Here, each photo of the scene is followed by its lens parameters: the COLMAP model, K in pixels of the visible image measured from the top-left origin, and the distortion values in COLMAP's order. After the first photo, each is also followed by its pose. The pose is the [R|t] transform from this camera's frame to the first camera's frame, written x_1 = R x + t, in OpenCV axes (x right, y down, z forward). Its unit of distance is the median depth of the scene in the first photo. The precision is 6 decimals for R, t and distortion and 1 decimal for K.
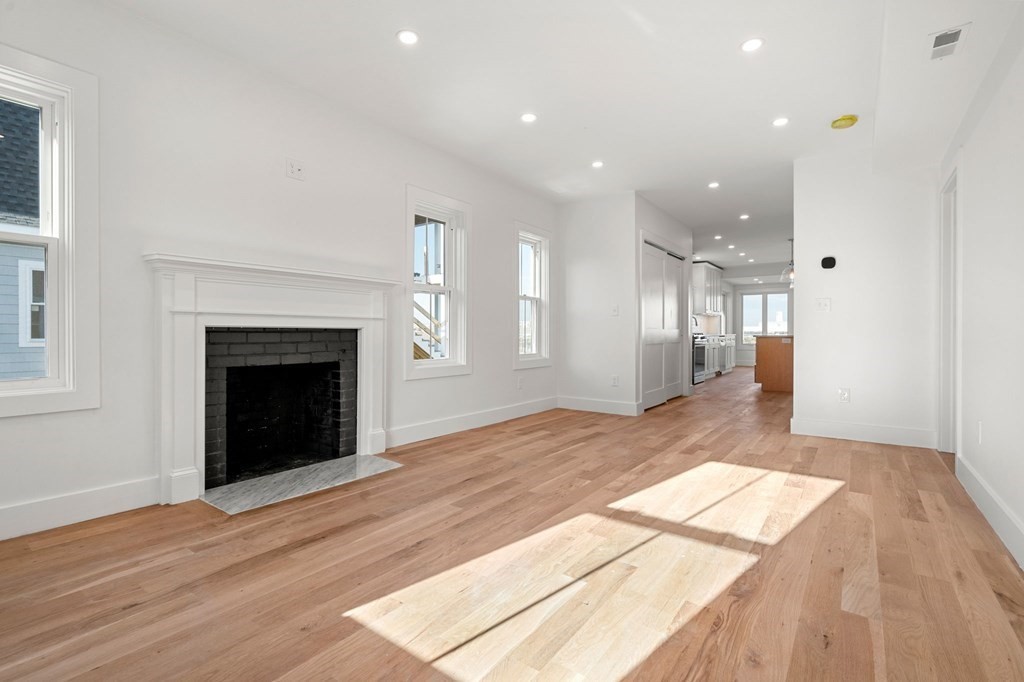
lens RADIAL K [[474.5, 0, 505.2], [0, 474.5, 342.6], [0, 0, 1]] dist [-0.002905, 0.000808]
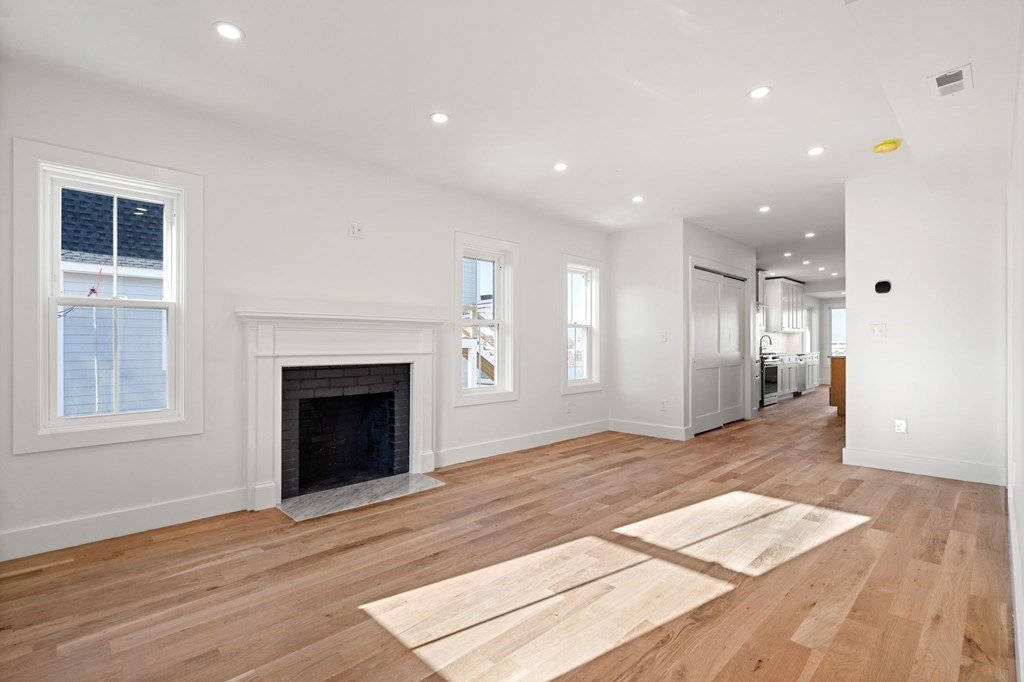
lens RADIAL K [[469.1, 0, 512.2], [0, 469.1, 348.7], [0, 0, 1]] dist [-0.001889, 0.000379]
pose [[0.986370, -0.010585, -0.164202, 0.142387], [0.007713, 0.999806, -0.018117, -0.047755], [0.164362, 0.016604, 0.986260, -0.094497]]
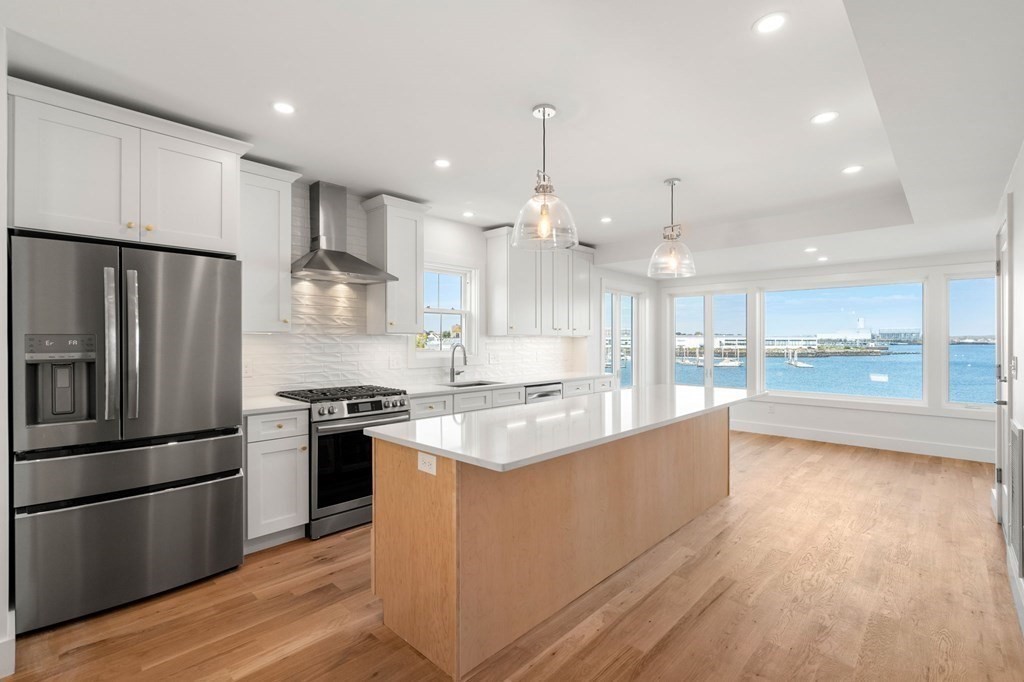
lens RADIAL K [[474.5, 0, 505.2], [0, 474.5, 342.6], [0, 0, 1]] dist [-0.002905, 0.000808]
pose [[0.992726, -0.001455, -0.120384, 1.723529], [-0.000615, 0.999853, -0.017149, -0.168544], [0.120391, 0.017098, 0.992579, 1.922774]]
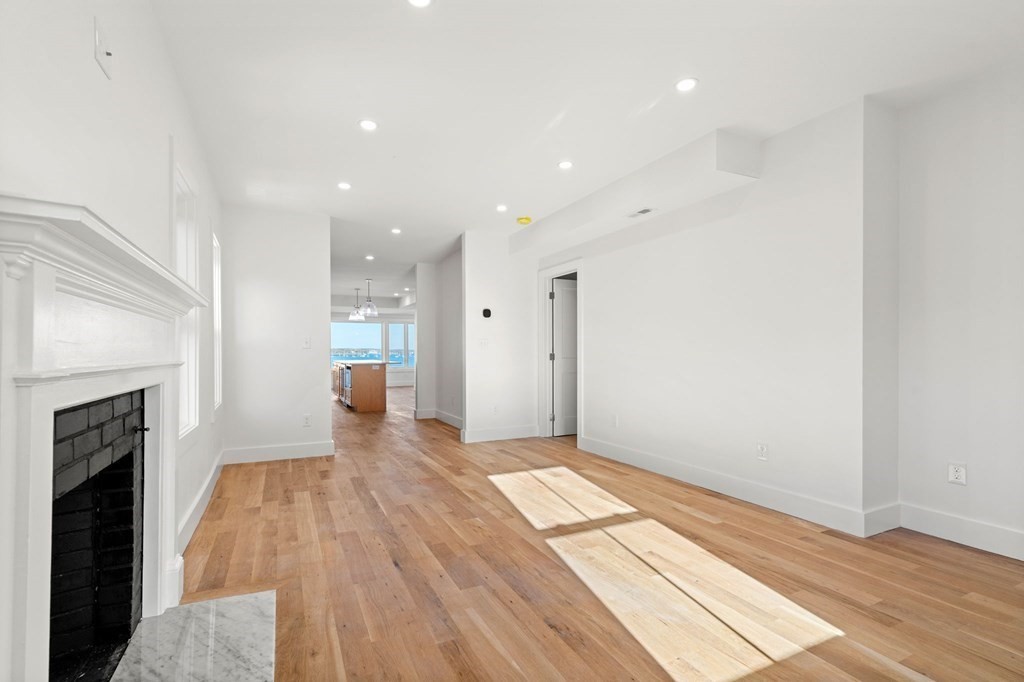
lens RADIAL K [[464.7, 0, 507.7], [0, 464.7, 353.8], [0, 0, 1]] dist [-0.004159, 0.000059]
pose [[0.464904, -0.003392, 0.885355, -0.696332], [0.018718, 0.999807, -0.005999, -0.063015], [-0.885163, 0.019361, 0.464877, 0.458256]]
